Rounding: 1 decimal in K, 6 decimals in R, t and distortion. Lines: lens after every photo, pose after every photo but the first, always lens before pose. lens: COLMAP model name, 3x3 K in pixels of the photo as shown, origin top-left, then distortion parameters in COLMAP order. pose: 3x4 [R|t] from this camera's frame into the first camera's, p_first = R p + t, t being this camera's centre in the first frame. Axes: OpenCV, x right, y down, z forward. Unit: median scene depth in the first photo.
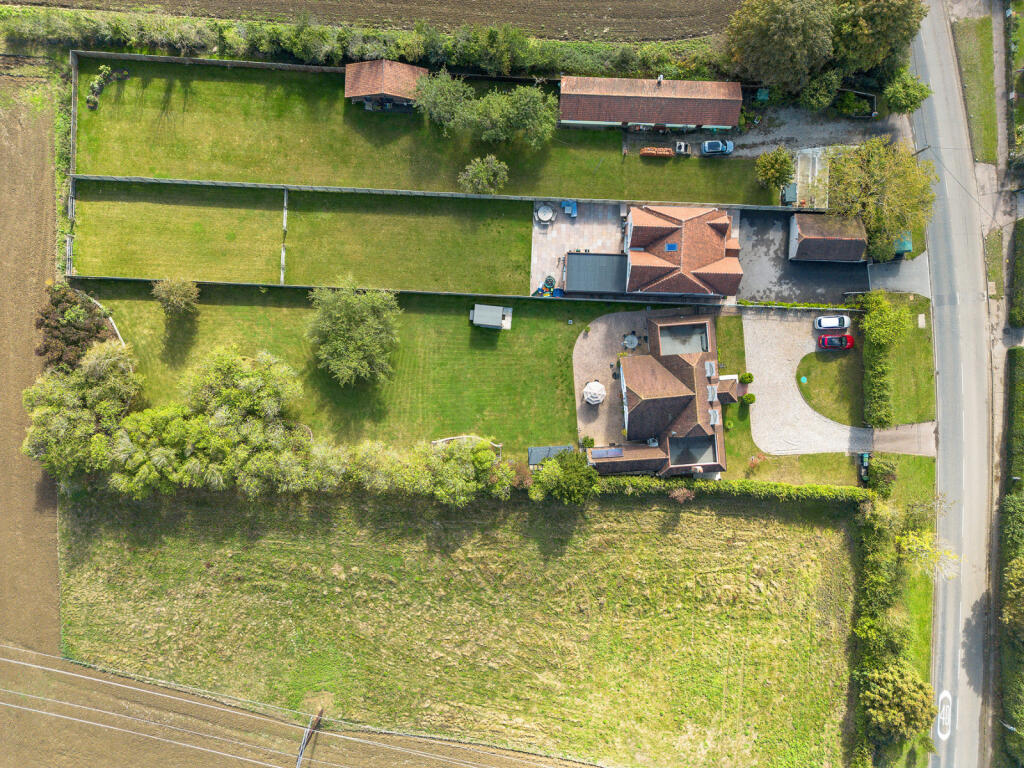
lens RADIAL K [[714.5, 0, 517.4], [0, 714.5, 388.4], [0, 0, 1]] dist [0.065581, -0.054568]
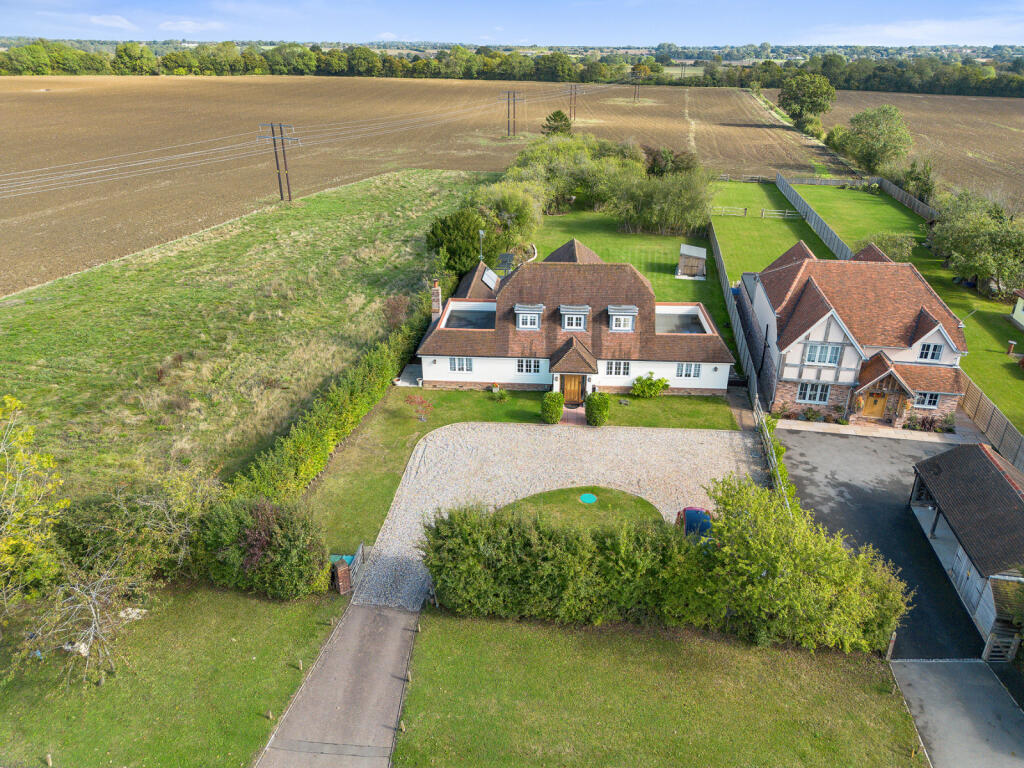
lens RADIAL K [[714.5, 0, 517.4], [0, 714.5, 388.4], [0, 0, 1]] dist [0.065581, -0.054568]
pose [[-0.132128, 0.428525, -0.893817, 0.719660], [-0.991209, -0.063383, 0.116136, -0.015328], [-0.006886, 0.901304, 0.433133, 0.784496]]
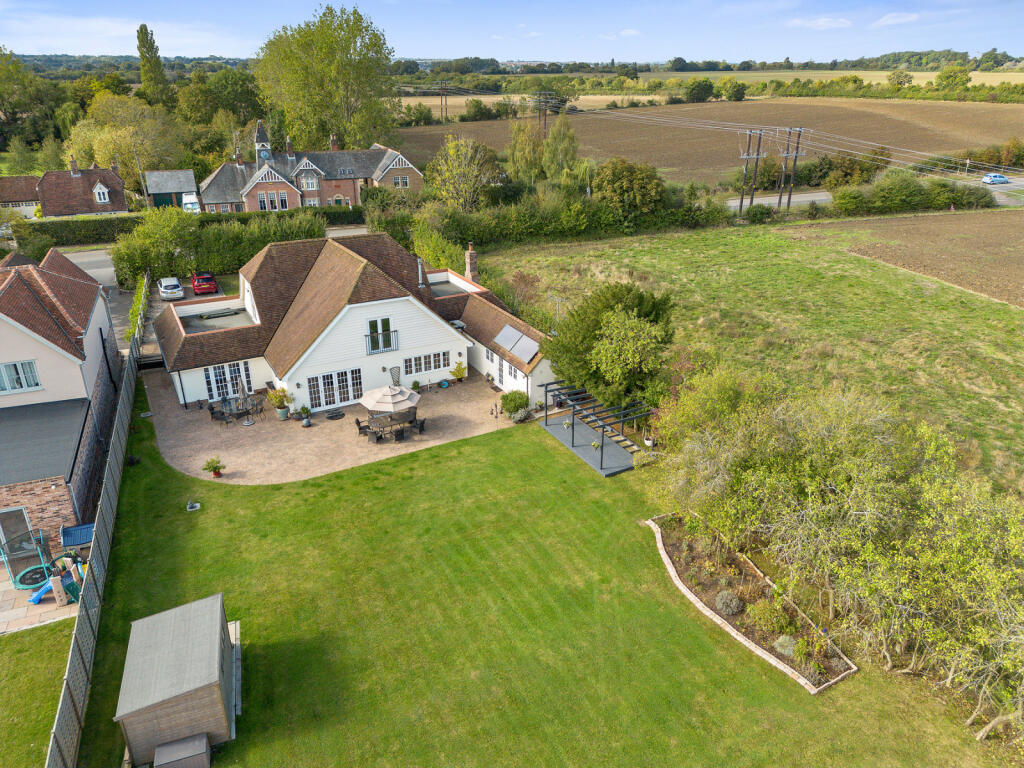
lens RADIAL K [[714.5, 0, 517.4], [0, 714.5, 388.4], [0, 0, 1]] dist [0.065581, -0.054568]
pose [[-0.428109, -0.379019, 0.820406, -0.228702], [0.903701, -0.172661, 0.391807, -0.080126], [-0.006850, 0.909138, 0.416438, 0.819775]]
